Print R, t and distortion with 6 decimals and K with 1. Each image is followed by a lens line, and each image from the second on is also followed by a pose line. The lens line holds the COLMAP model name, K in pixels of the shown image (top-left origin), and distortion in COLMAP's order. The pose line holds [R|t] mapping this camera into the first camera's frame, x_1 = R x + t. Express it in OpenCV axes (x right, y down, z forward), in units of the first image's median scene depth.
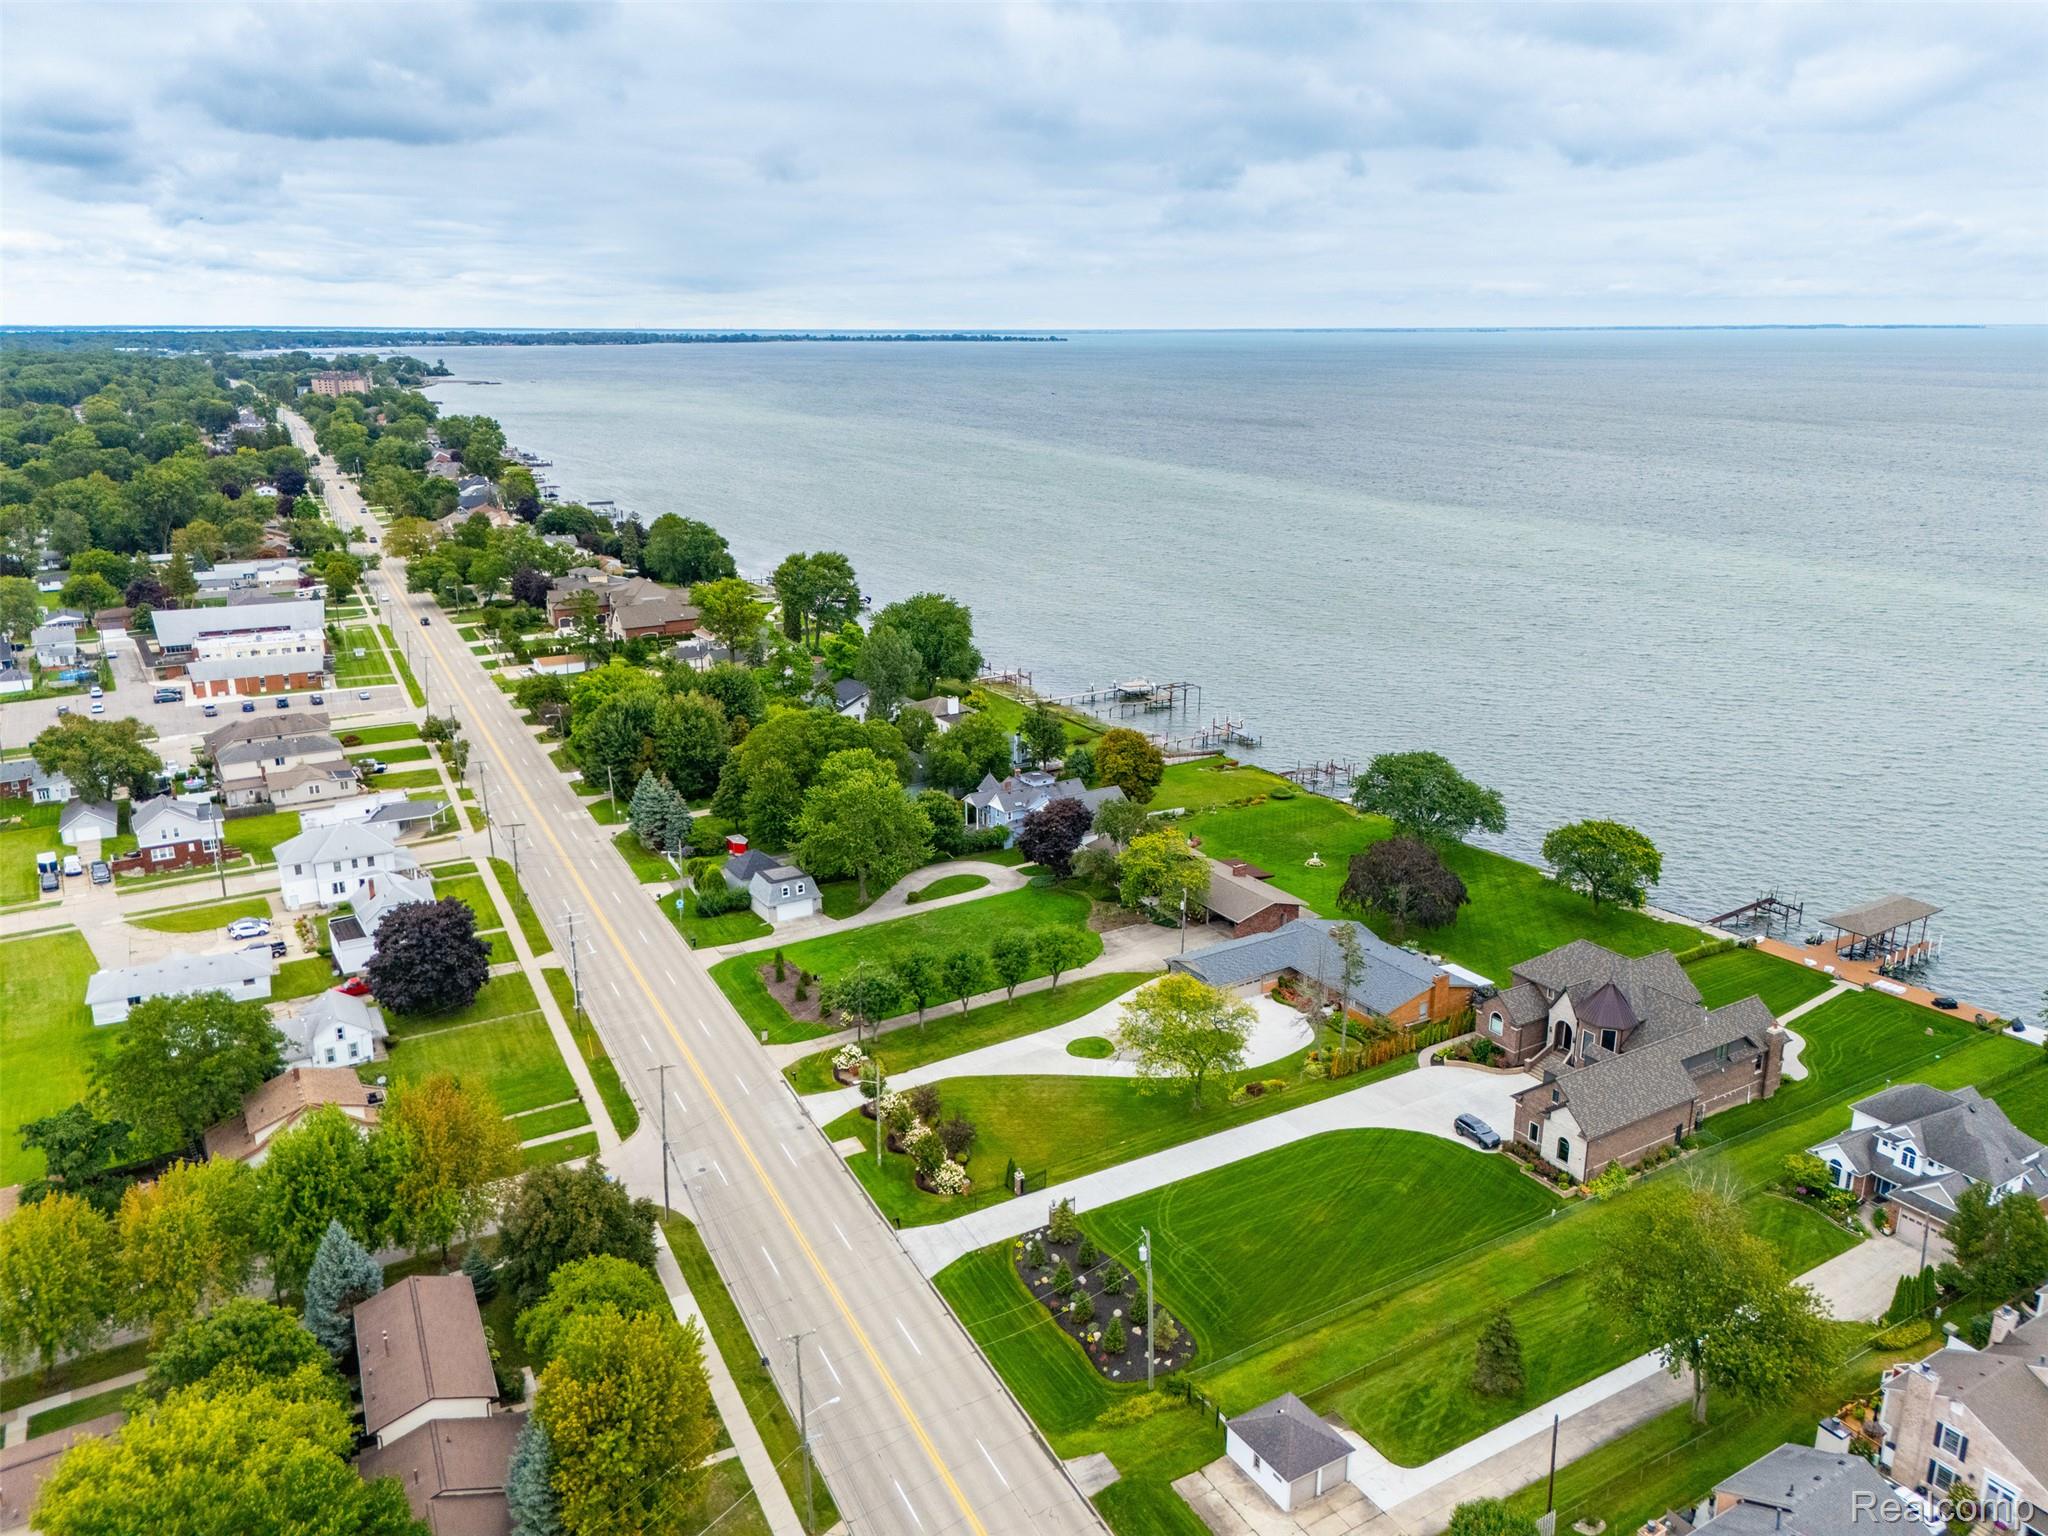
lens RADIAL K [[1535.3, 0, 1024.0], [0, 1535.3, 768.0], [0, 0, 1]] dist [0.036006, -0.007176]
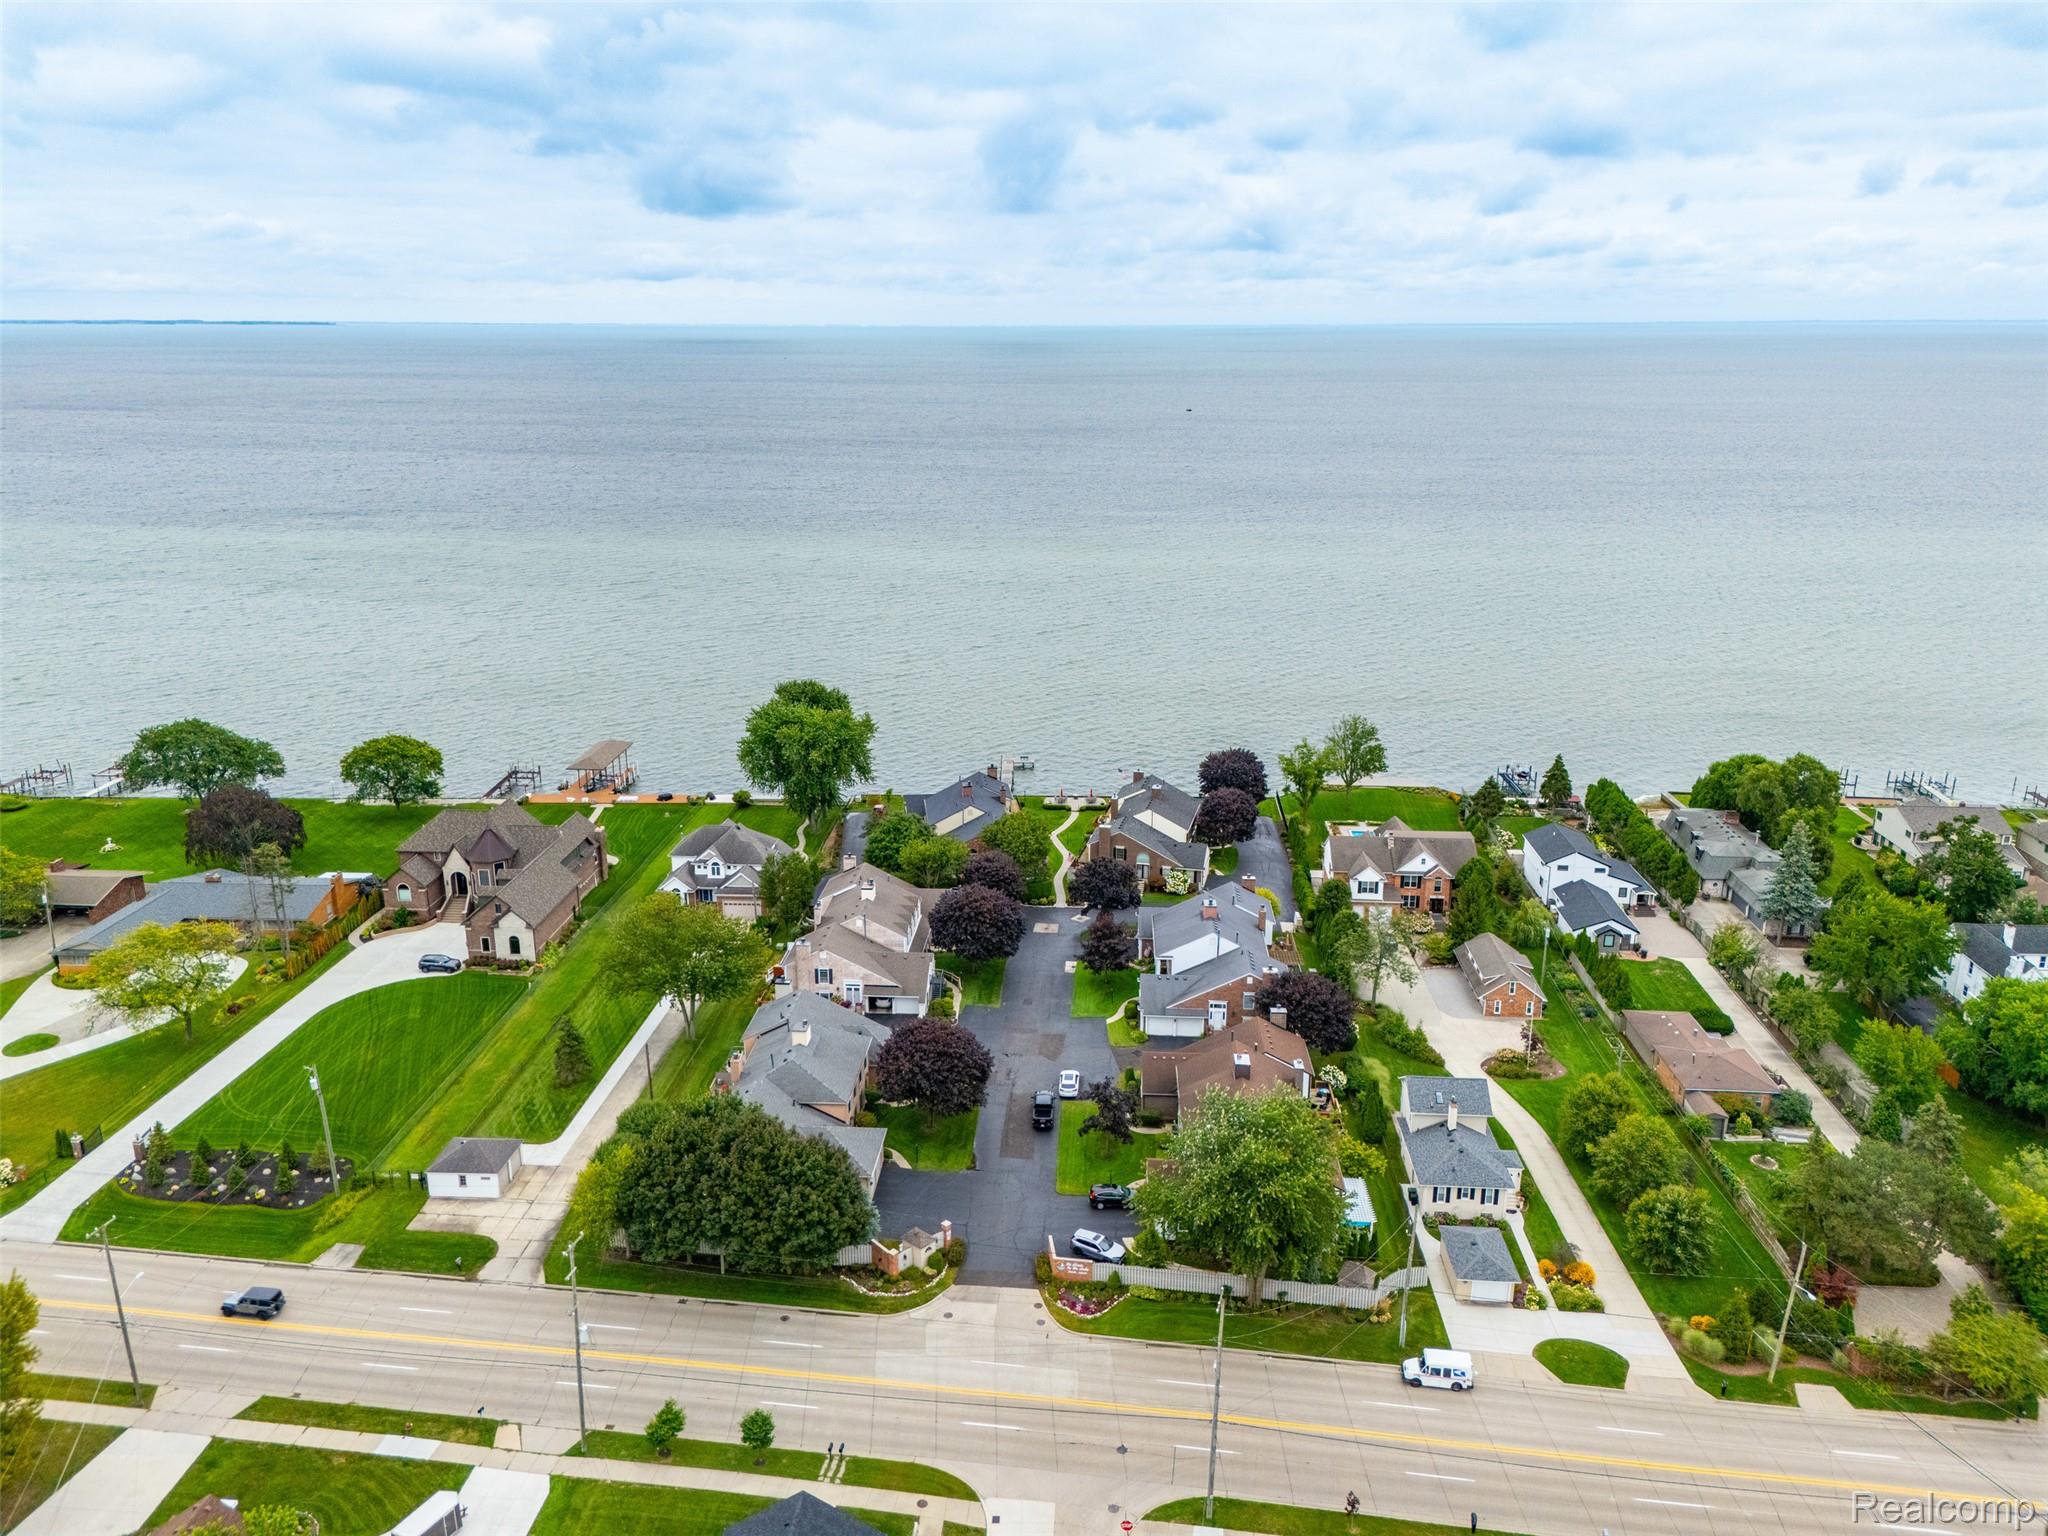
lens RADIAL K [[1495.8, 0, 1024.0], [0, 1495.8, 768.0], [0, 0, 1]] dist [0.081515, -0.078719]
pose [[0.593635, -0.239059, 0.768407, -0.308483], [0.232024, 0.965153, 0.121017, 0.041071], [-0.770560, 0.106448, 0.628415, -0.143003]]
